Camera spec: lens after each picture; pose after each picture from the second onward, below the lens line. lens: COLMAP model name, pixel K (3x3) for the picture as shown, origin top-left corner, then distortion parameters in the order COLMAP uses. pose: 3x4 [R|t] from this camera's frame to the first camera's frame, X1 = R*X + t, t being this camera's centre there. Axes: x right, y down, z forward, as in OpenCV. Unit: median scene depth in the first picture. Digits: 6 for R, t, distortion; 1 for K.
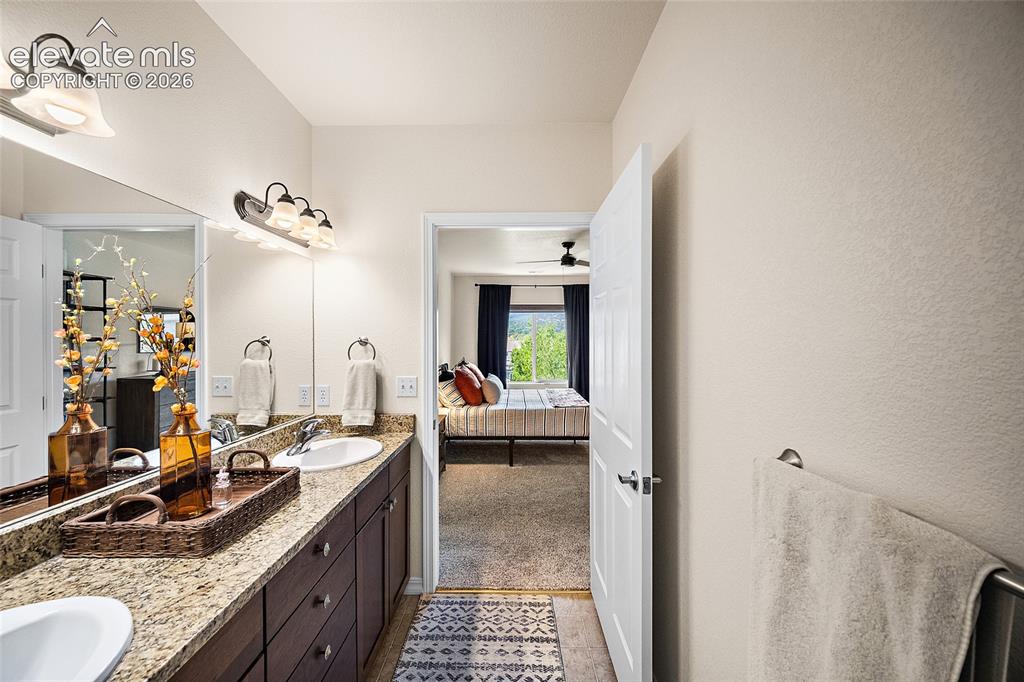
lens RADIAL K [[405.9, 0, 509.5], [0, 405.9, 343.1], [0, 0, 1]] dist [0.000117, 0.001777]
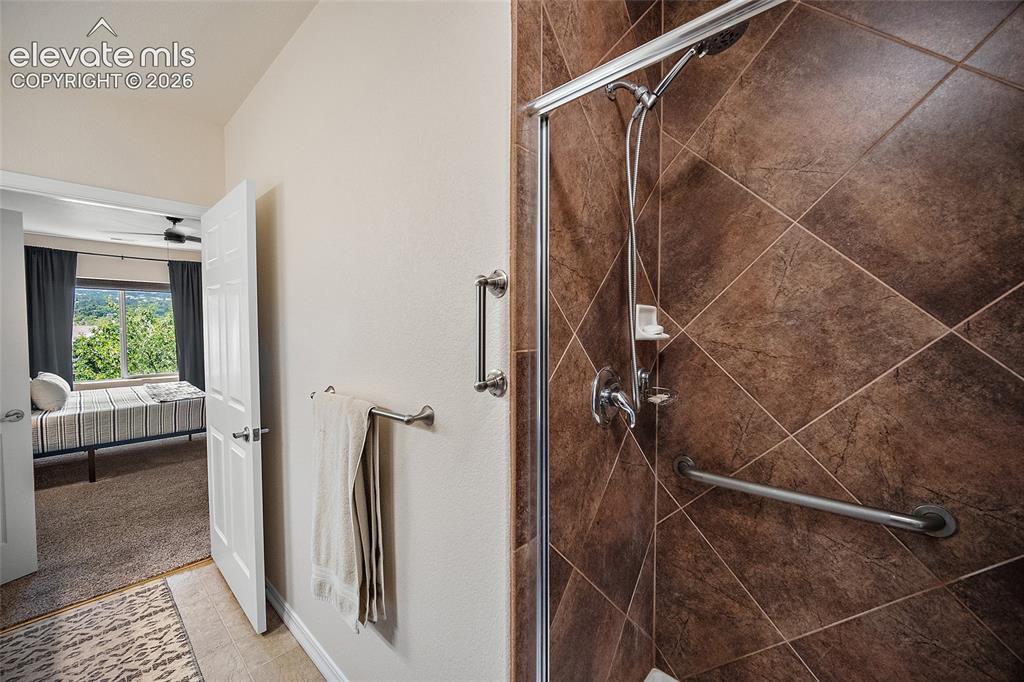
lens RADIAL K [[405.9, 0, 506.5], [0, 405.9, 343.8], [0, 0, 1]] dist [0.000117, 0.001777]
pose [[0.678392, -0.027618, 0.734181, -0.050547], [0.001200, 0.999334, 0.036484, -0.001926], [-0.734699, -0.023870, 0.677973, -0.322321]]
